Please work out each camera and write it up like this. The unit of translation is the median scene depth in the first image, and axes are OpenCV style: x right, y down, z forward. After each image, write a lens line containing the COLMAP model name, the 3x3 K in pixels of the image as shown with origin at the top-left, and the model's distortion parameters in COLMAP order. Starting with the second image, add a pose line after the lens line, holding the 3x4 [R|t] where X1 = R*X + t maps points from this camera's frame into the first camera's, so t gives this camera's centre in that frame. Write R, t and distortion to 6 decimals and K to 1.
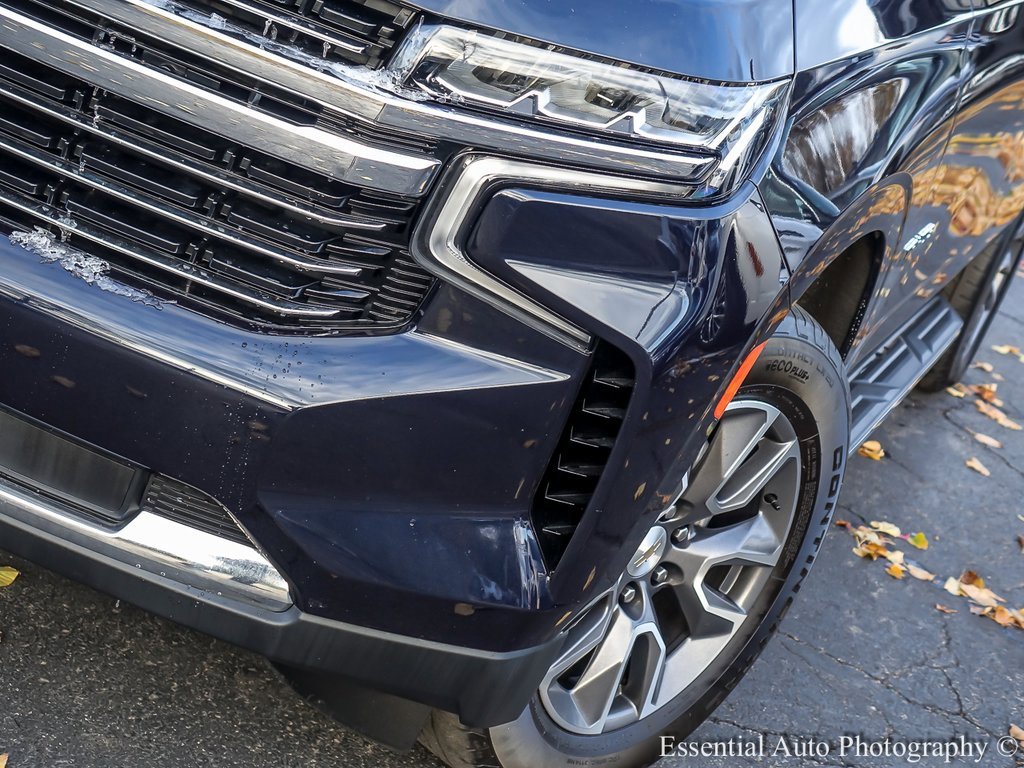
lens RADIAL K [[2137.0, 0, 509.7], [0, 2137.0, 386.2], [0, 0, 1]] dist [-0.013963, 0.000000]
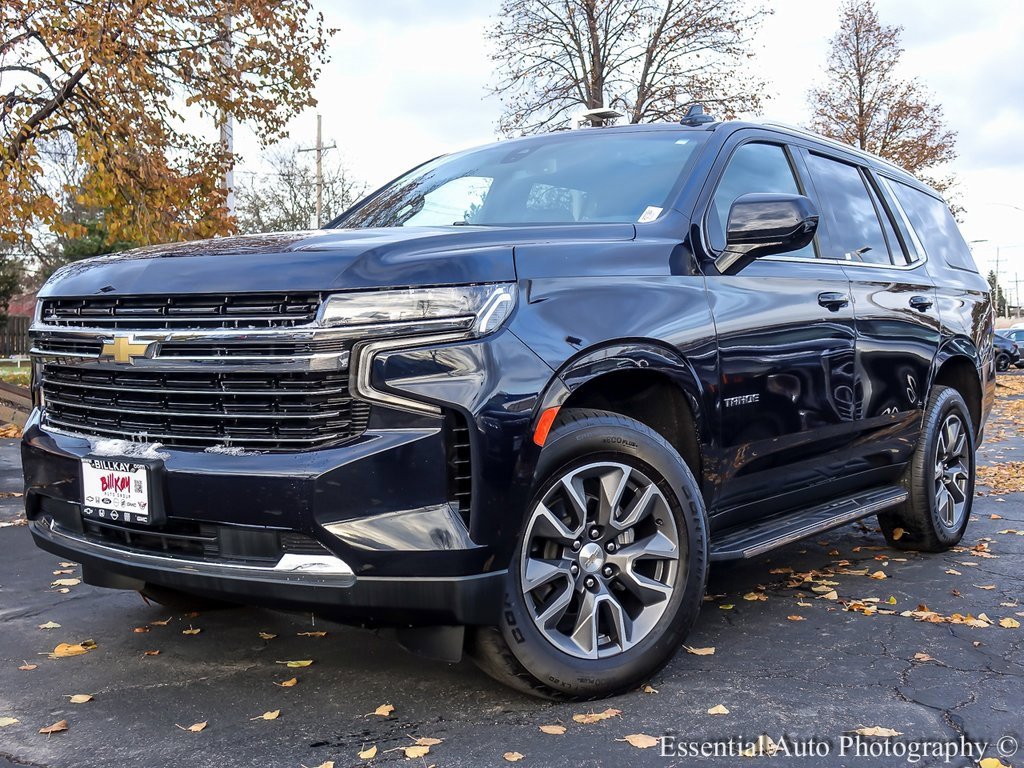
lens RADIAL K [[1259.5, 0, 508.5], [0, 1259.5, 378.9], [0, 0, 1]] dist [0.003740, 0.000000]
pose [[0.912420, -0.332269, -0.238930, 0.407176], [0.225529, 0.895393, -0.383936, 0.446971], [0.341507, 0.296425, 0.891911, -0.129482]]
